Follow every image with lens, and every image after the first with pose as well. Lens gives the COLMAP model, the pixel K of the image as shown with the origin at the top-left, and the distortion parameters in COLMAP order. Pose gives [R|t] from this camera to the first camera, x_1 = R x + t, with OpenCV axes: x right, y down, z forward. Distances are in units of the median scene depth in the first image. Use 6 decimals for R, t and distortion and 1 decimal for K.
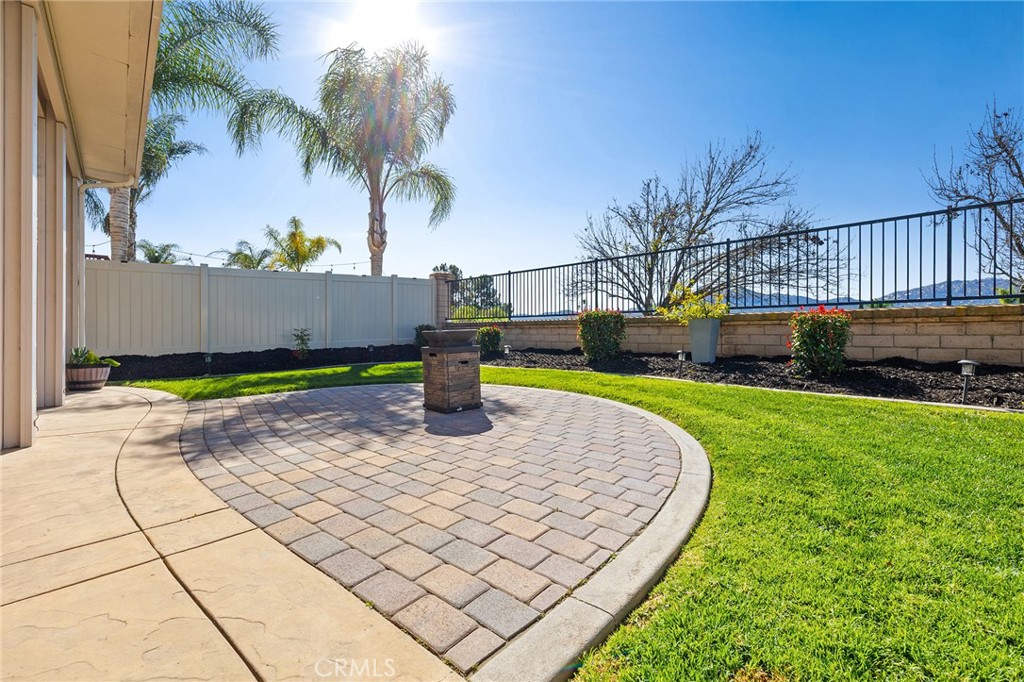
lens RADIAL K [[435.8, 0, 510.8], [0, 435.8, 335.7], [0, 0, 1]] dist [0.000523, 0.000524]
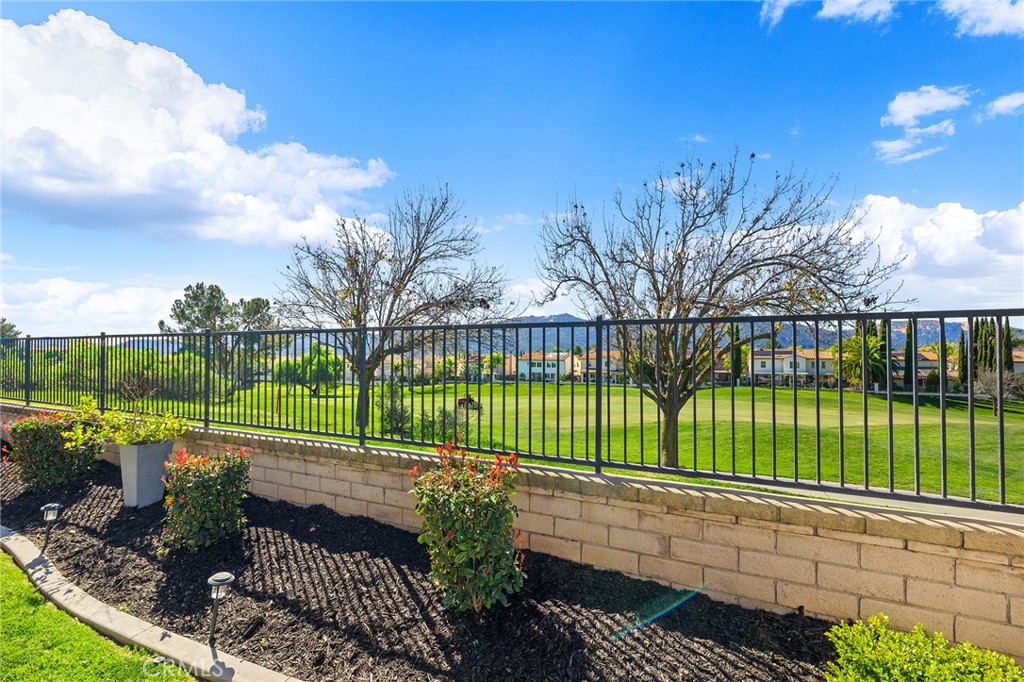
lens RADIAL K [[435.8, 0, 508.7], [0, 435.8, 349.9], [0, 0, 1]] dist [0.000523, 0.000524]
pose [[0.937655, 0.006110, 0.347514, 0.653499], [-0.001286, 0.999900, -0.014112, -0.159253], [-0.347565, 0.012786, 0.937569, 0.086464]]
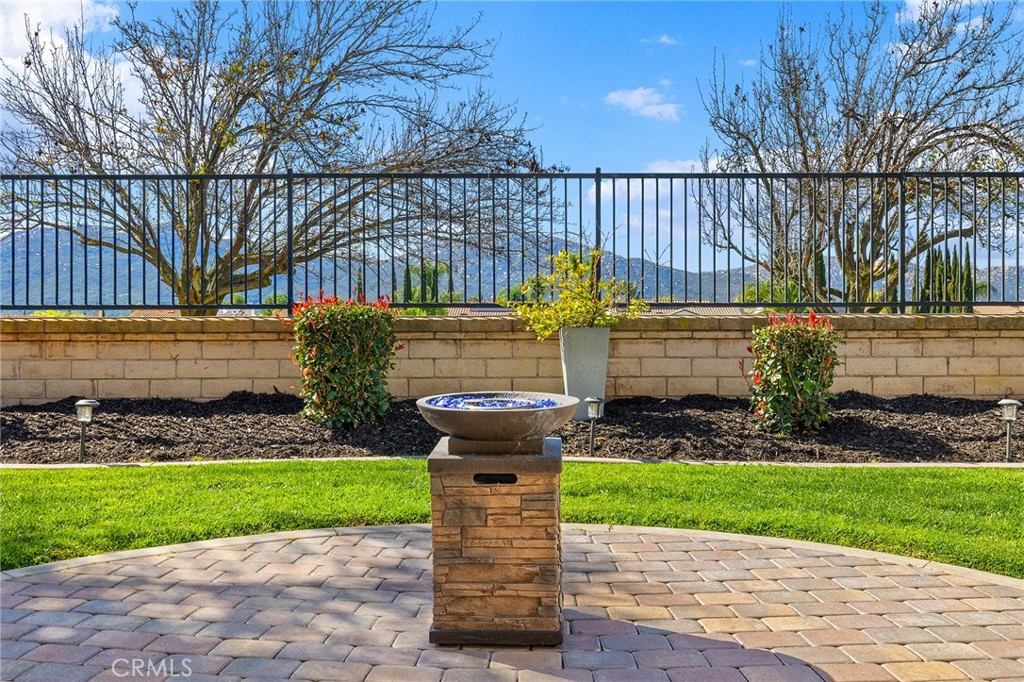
lens RADIAL K [[1000.9, 0, 513.2], [0, 1000.9, 330.2], [0, 0, 1]] dist [0.019735, 0.000000]
pose [[0.678609, -0.008383, 0.734452, -0.379788], [0.004810, 0.999964, 0.006970, -0.038012], [-0.734484, -0.001197, 0.678625, 0.253616]]
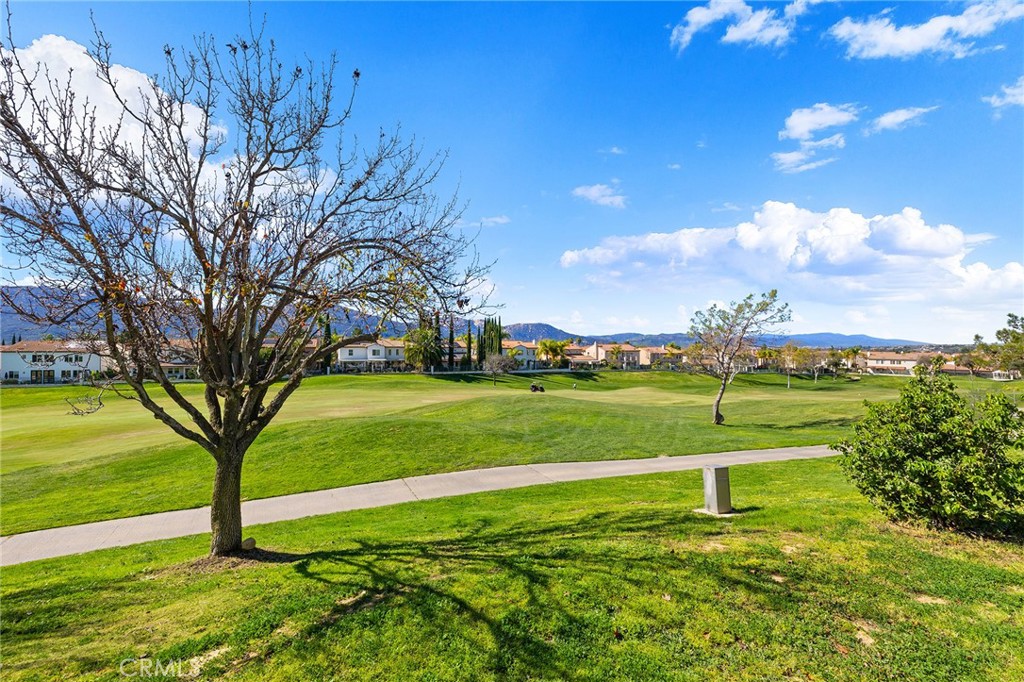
lens RADIAL K [[435.8, 0, 509.9], [0, 435.8, 341.6], [0, 0, 1]] dist [0.000523, 0.000524]
pose [[0.330033, 0.005045, 0.943956, 0.954103], [0.002365, 0.999978, -0.006171, -0.201460], [-0.943966, 0.004269, 0.330014, 0.367183]]
